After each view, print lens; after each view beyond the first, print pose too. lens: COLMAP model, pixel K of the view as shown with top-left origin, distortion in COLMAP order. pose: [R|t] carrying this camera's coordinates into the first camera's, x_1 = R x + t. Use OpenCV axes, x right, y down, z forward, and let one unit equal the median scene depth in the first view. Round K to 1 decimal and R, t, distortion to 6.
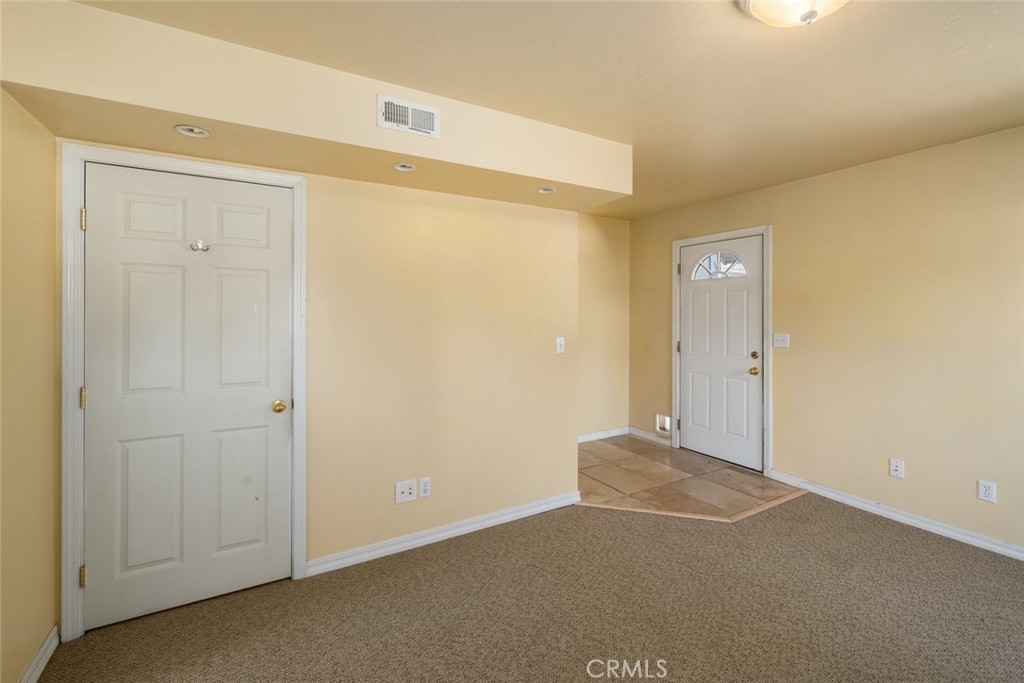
lens RADIAL K [[427.6, 0, 513.1], [0, 427.6, 315.1], [0, 0, 1]] dist [-0.001981, -0.000232]
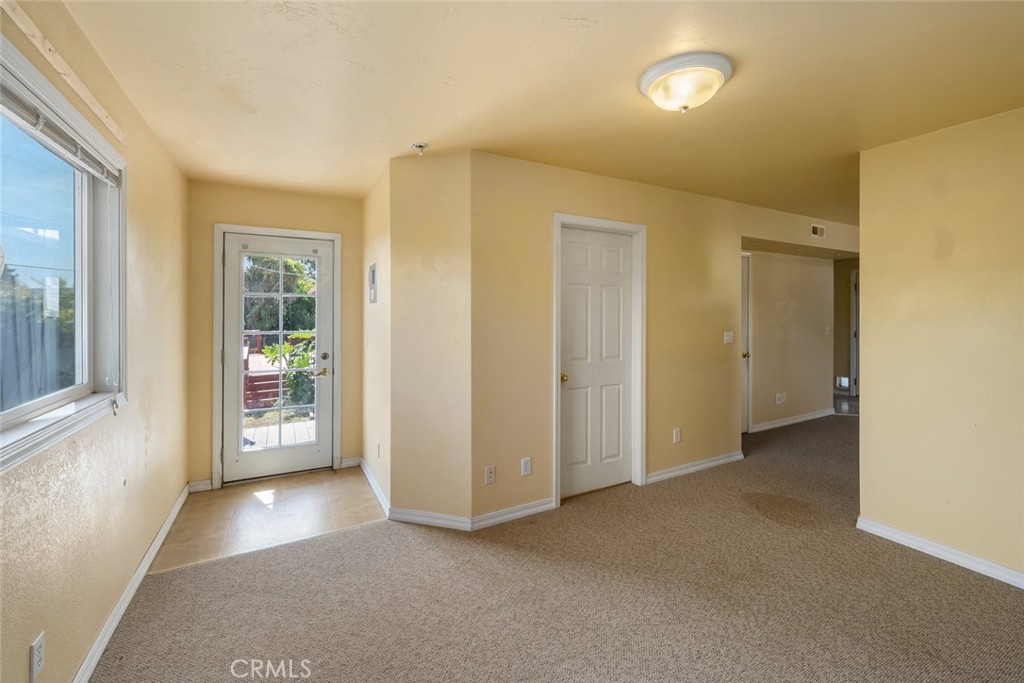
lens RADIAL K [[427.6, 0, 513.1], [0, 427.6, 315.1], [0, 0, 1]] dist [-0.001981, -0.000232]
pose [[0.999931, -0.001199, -0.011673, -1.052530], [0.001102, 0.999964, -0.008355, 0.012112], [0.011683, 0.008341, 0.999897, -0.766909]]
